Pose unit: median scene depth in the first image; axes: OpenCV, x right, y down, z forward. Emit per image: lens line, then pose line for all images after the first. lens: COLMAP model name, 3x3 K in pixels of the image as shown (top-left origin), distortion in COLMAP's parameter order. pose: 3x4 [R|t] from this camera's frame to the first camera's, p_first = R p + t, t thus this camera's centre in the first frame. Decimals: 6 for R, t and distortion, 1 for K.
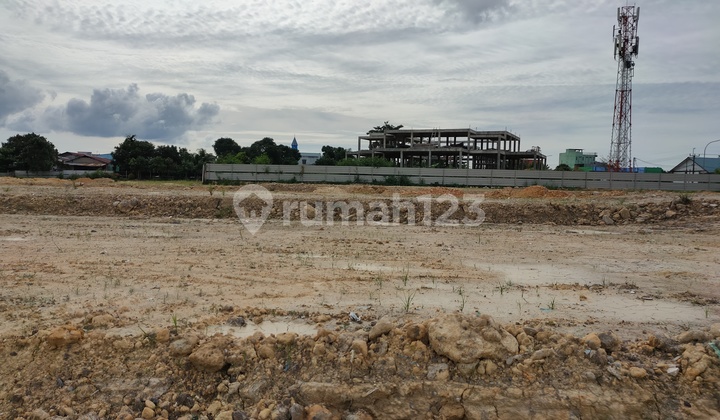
lens RADIAL K [[553.4, 0, 350.6], [0, 553.4, 212.0], [0, 0, 1]] dist [0.056293, -0.047203]
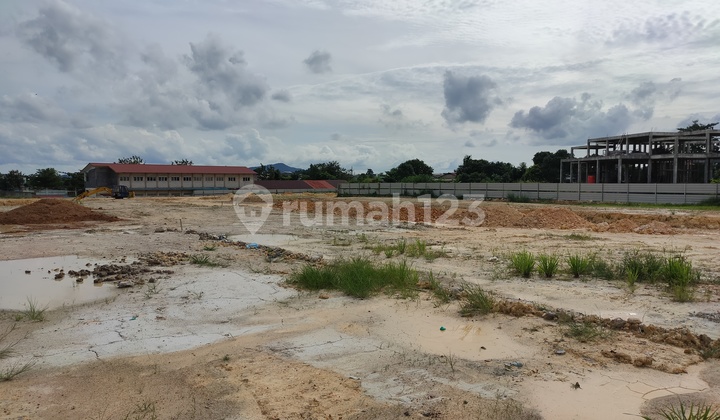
lens RADIAL K [[553.4, 0, 352.7], [0, 553.4, 202.2], [0, 0, 1]] dist [0.056293, -0.047203]
pose [[0.575394, 0.008179, -0.817836, 0.675416], [-0.031430, 0.999432, -0.012118, -0.010304], [0.817272, 0.032677, 0.575324, 0.084483]]
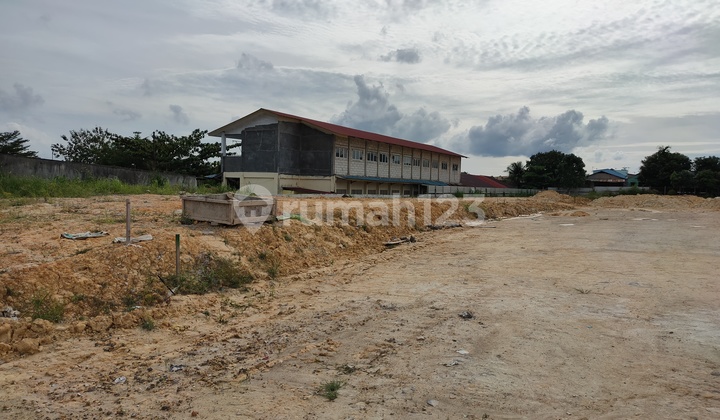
lens RADIAL K [[542.5, 0, 369.7], [0, 542.5, 210.6], [0, 0, 1]] dist [0.044203, -0.038918]
pose [[0.800505, 0.018940, -0.599027, -0.236159], [-0.036906, 0.999161, -0.017728, -0.001976], [0.598189, 0.036299, 0.800532, 0.014815]]
